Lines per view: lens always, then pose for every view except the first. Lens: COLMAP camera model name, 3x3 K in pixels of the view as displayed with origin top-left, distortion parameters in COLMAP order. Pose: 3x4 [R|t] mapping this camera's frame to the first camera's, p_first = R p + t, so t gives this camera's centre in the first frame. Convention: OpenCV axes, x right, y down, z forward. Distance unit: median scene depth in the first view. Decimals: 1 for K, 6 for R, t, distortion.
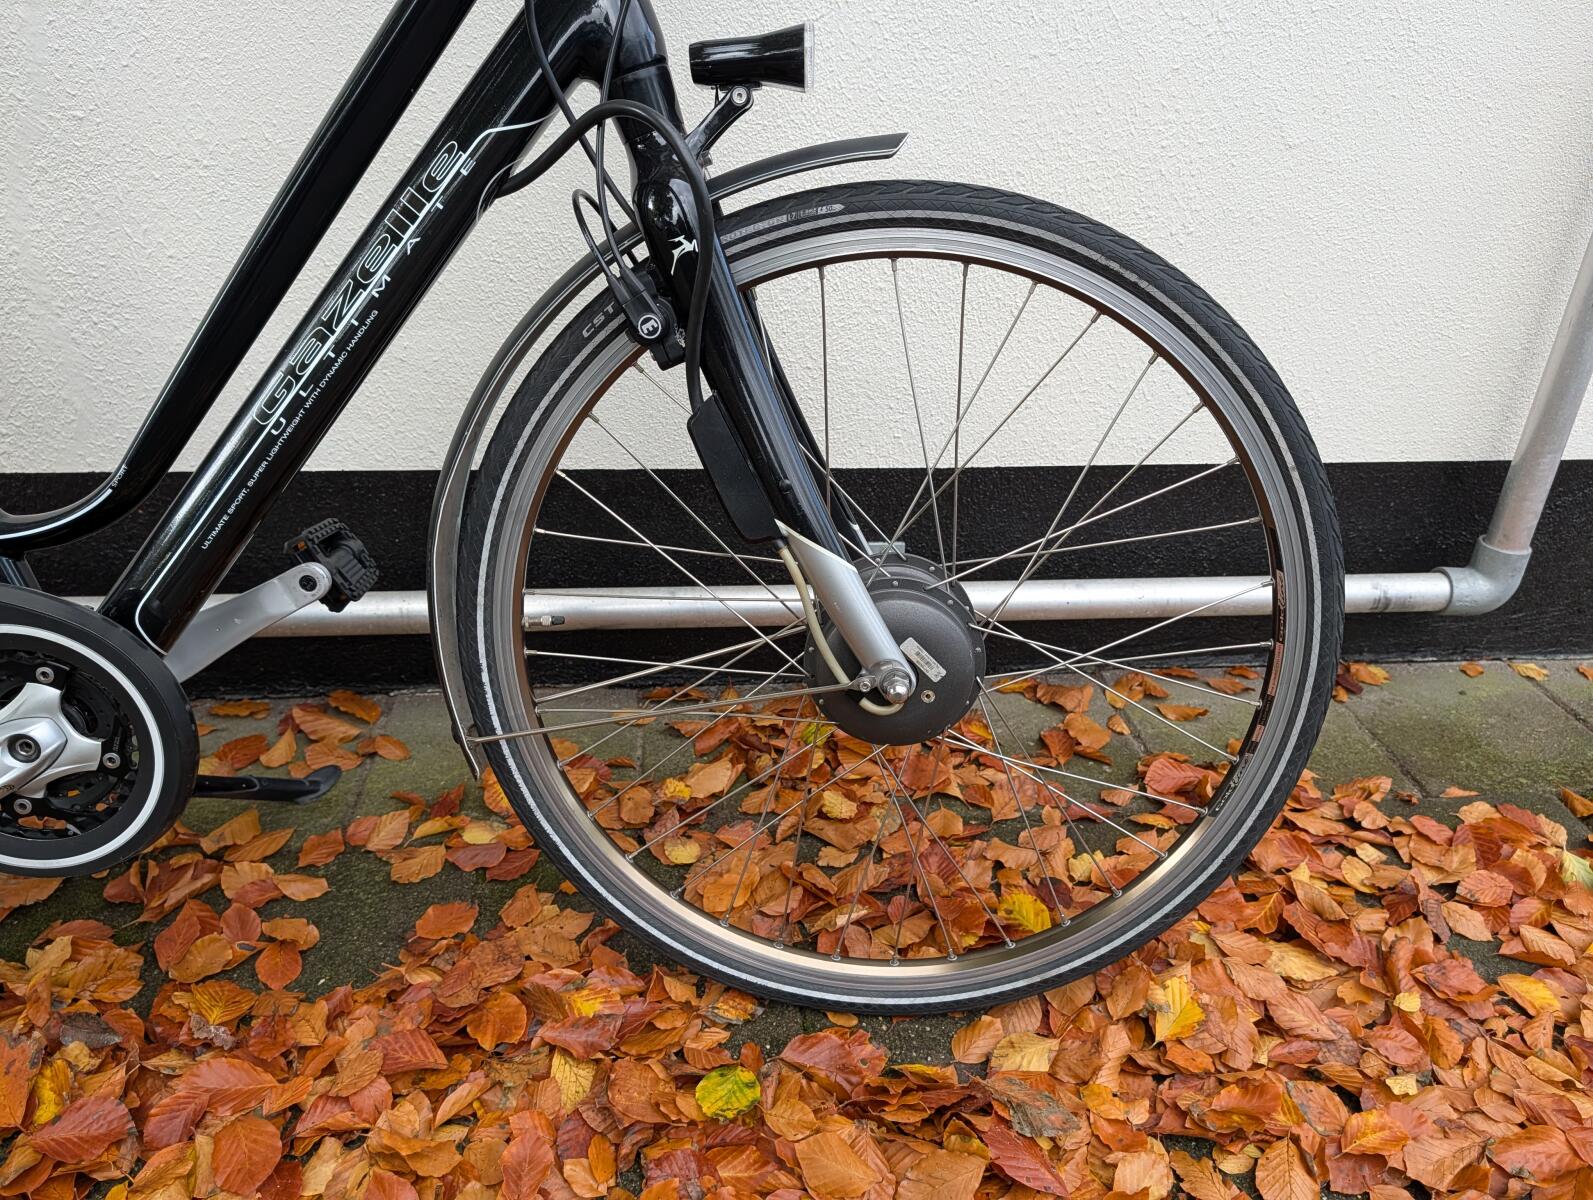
lens RADIAL K [[1143.1, 0, 811.0], [0, 1143.1, 607.9], [0, 0, 1]] dist [0.020720, -0.024349]
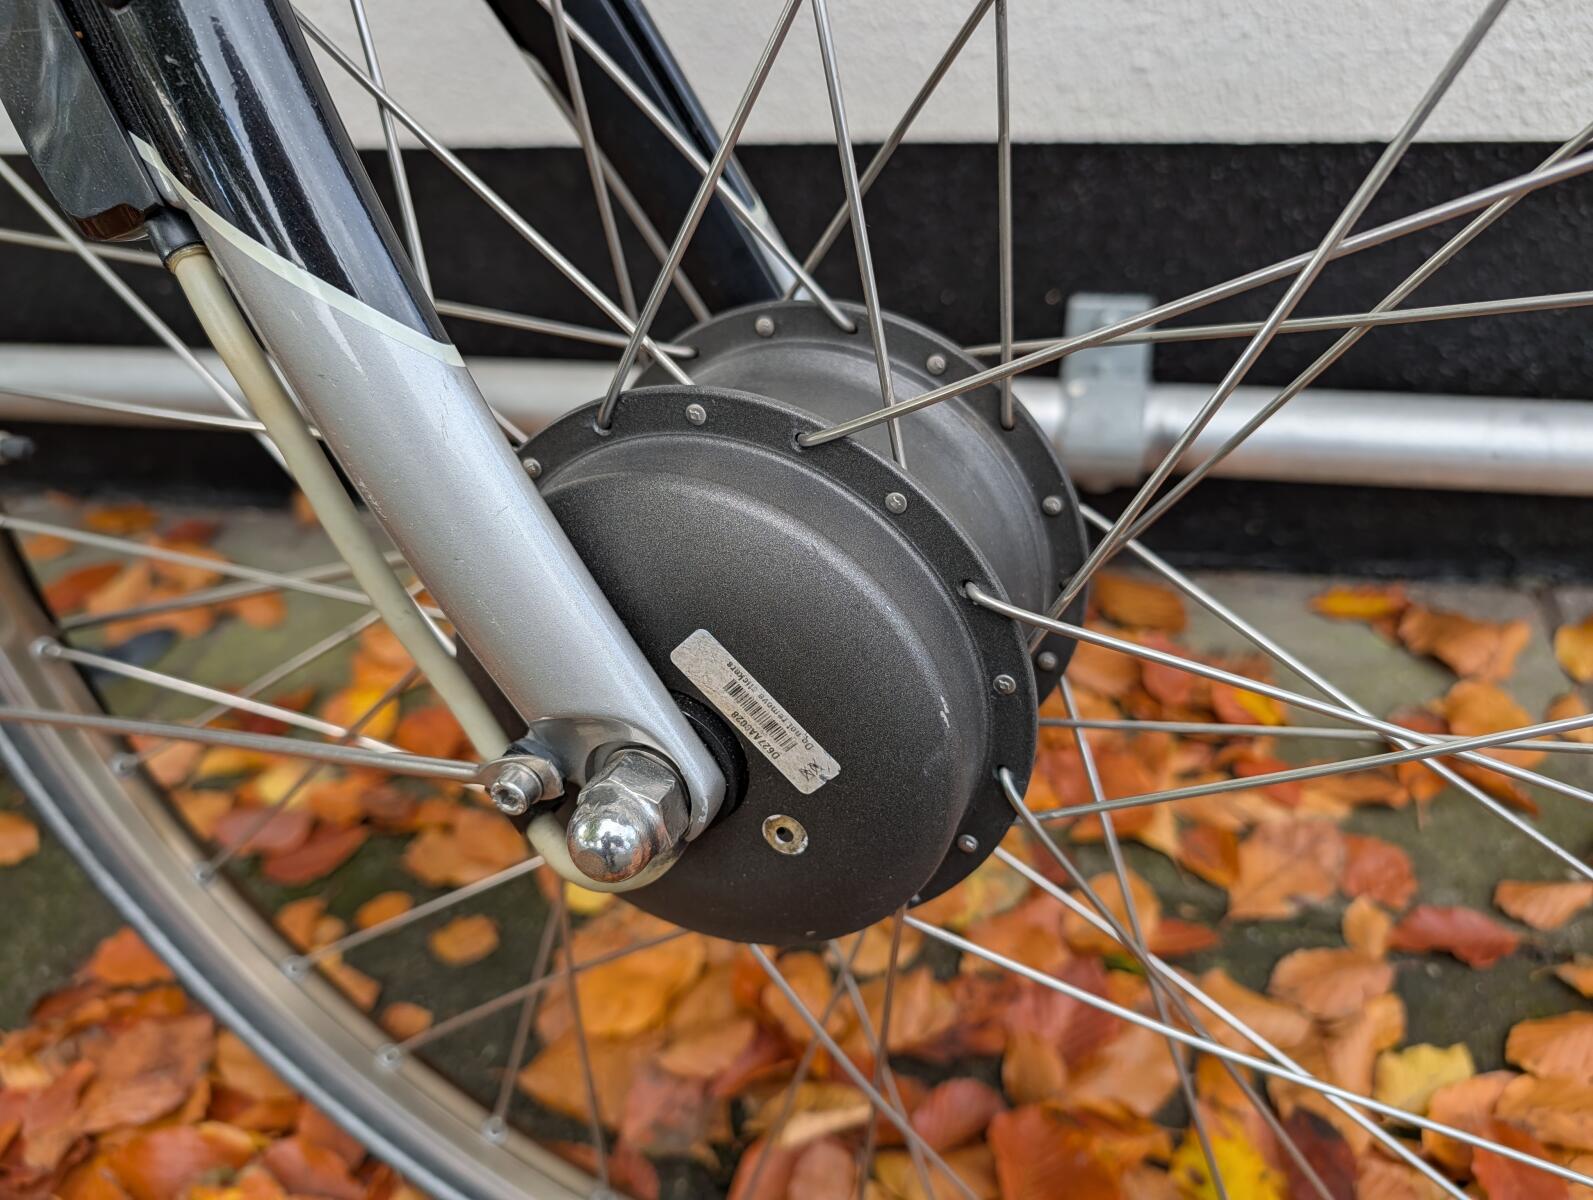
lens RADIAL K [[1143.1, 0, 840.1], [0, 1143.1, 603.6], [0, 0, 1]] dist [0.020720, -0.024349]
pose [[0.945612, 0.123092, -0.301107, 0.169690], [-0.066461, 0.979223, 0.191585, -0.027760], [0.318434, -0.161153, 0.934147, 0.666892]]
